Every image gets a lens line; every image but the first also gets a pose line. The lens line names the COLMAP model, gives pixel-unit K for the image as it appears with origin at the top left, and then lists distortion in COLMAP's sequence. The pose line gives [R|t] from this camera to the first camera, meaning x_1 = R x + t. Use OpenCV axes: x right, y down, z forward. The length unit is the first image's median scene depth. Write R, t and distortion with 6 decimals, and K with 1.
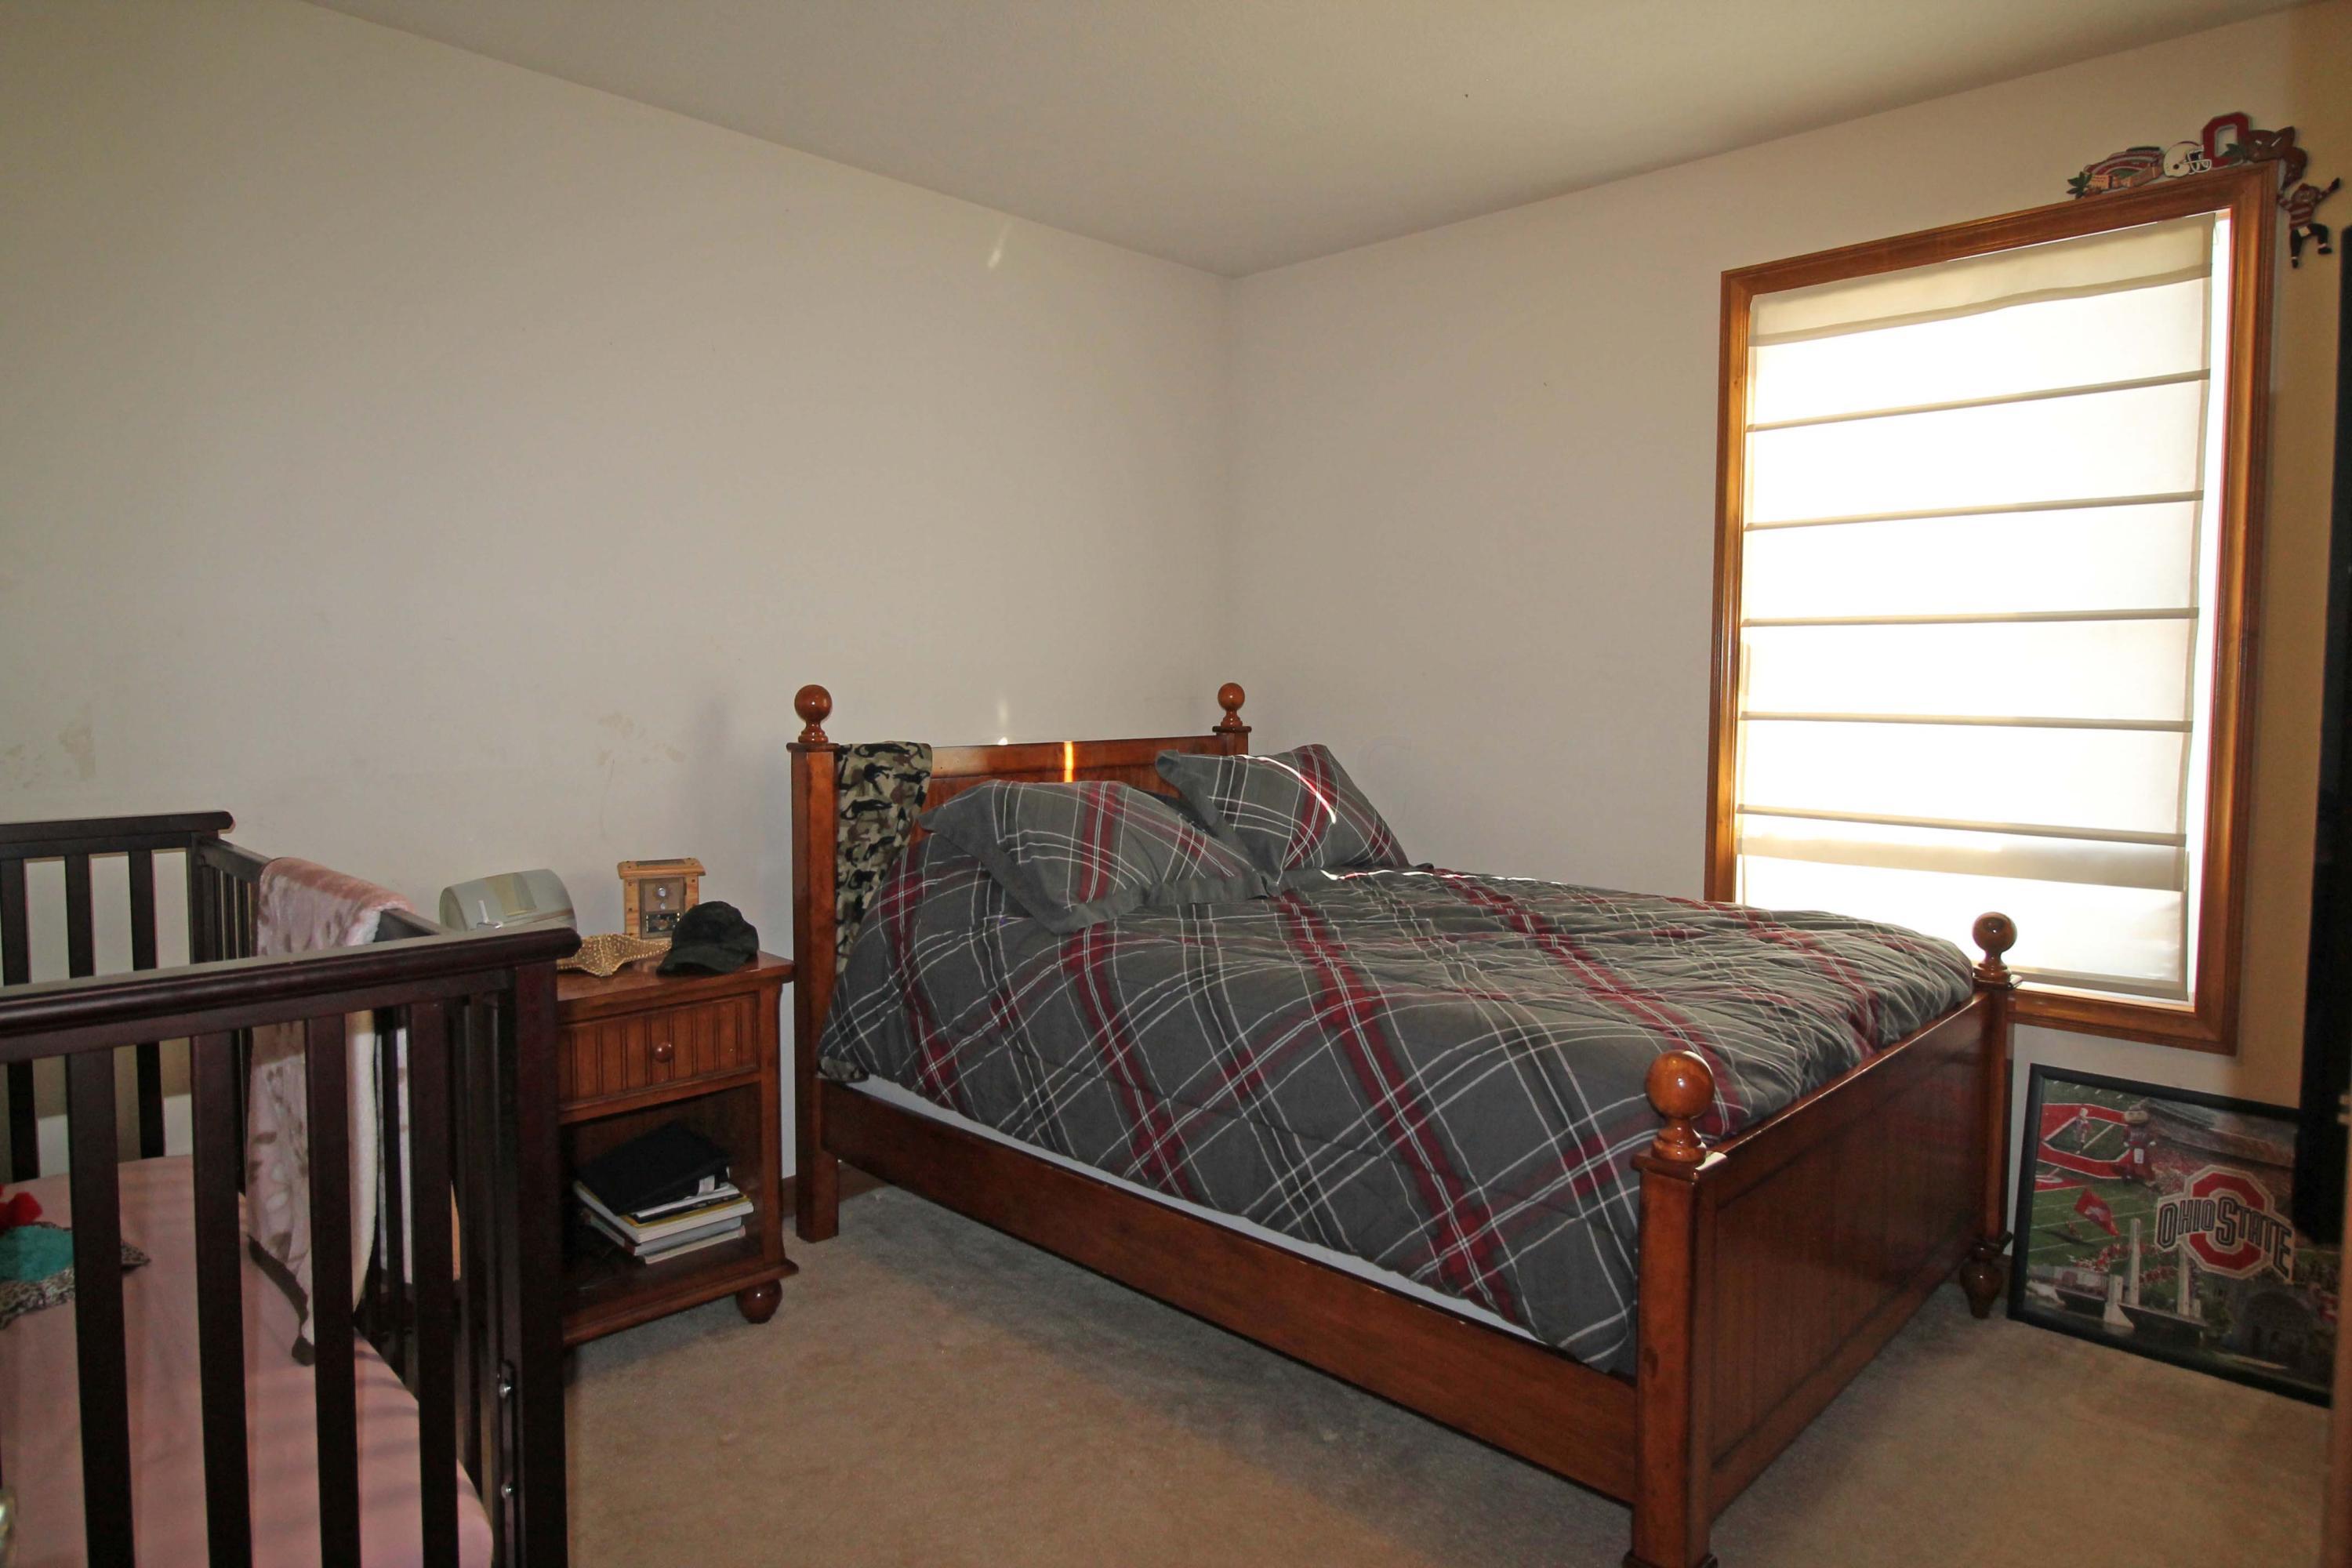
lens RADIAL K [[1396.8, 0, 1162.2], [0, 1396.8, 749.1], [0, 0, 1]] dist [0.004240, -0.012130]
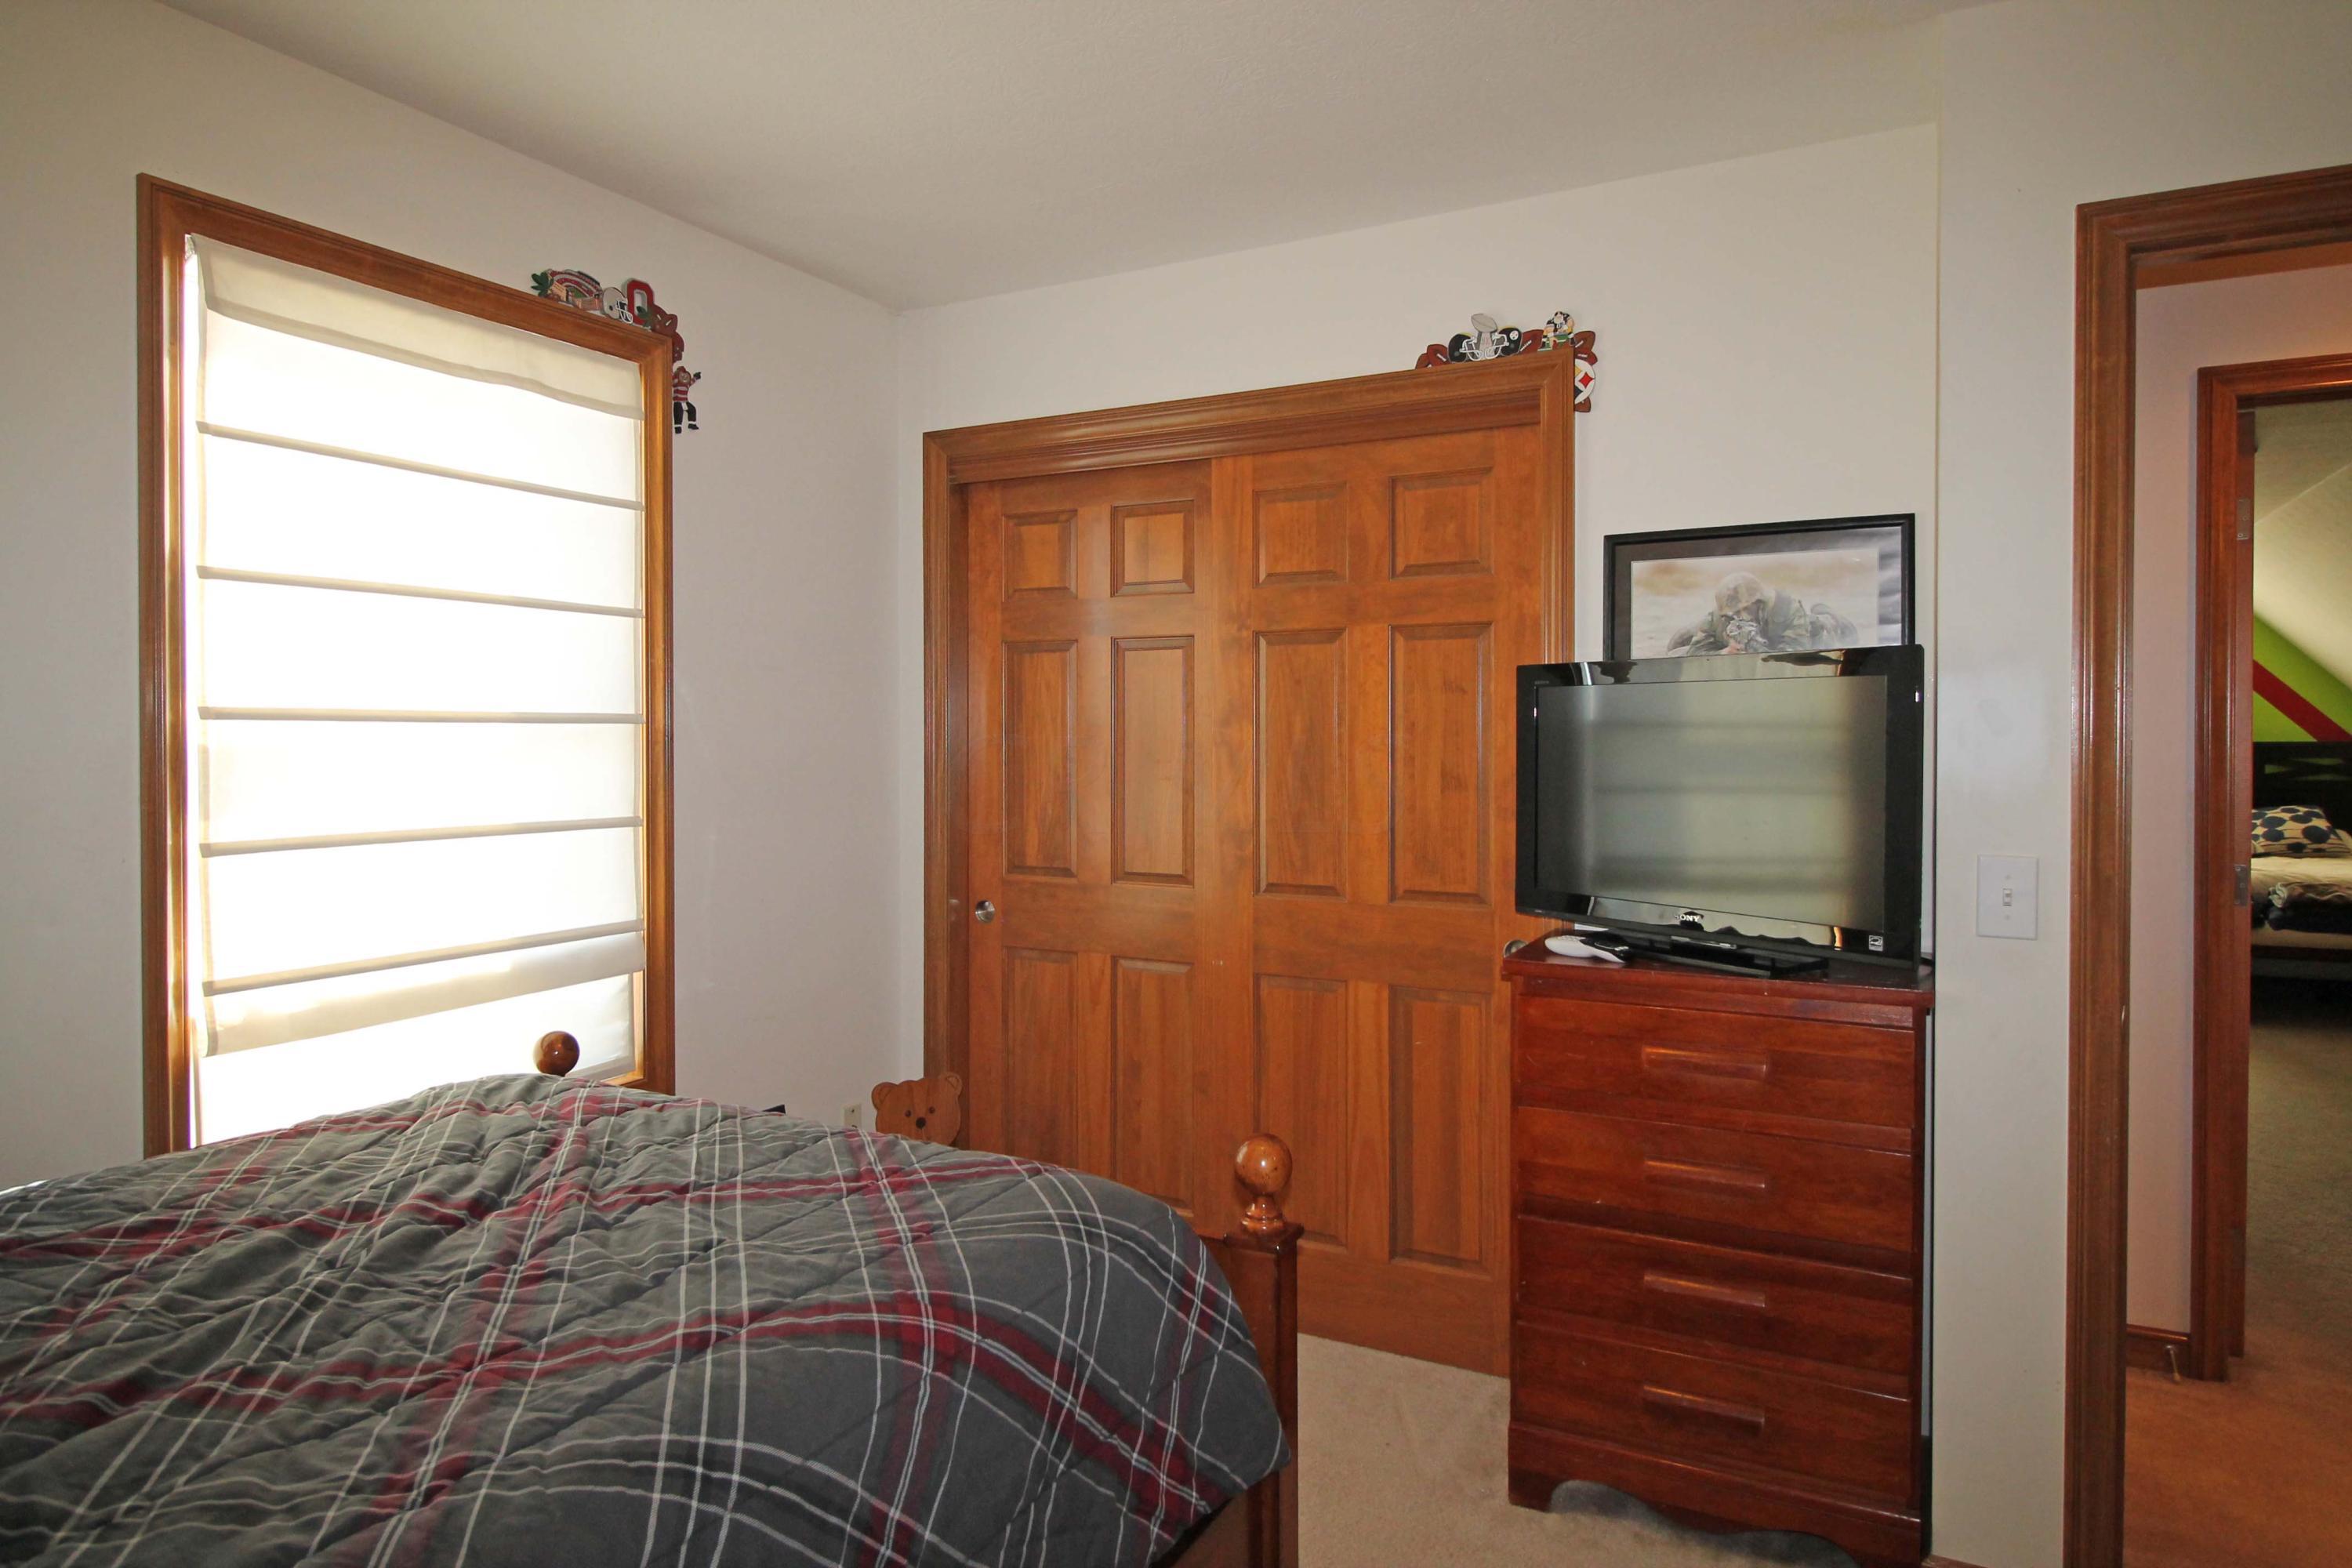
lens RADIAL K [[1396.8, 0, 1162.2], [0, 1396.8, 749.1], [0, 0, 1]] dist [0.004240, -0.012130]
pose [[-0.280074, -0.012737, 0.959894, -0.363486], [0.053631, 0.998143, 0.028892, -0.068081], [-0.958479, 0.059572, -0.278871, 0.749314]]
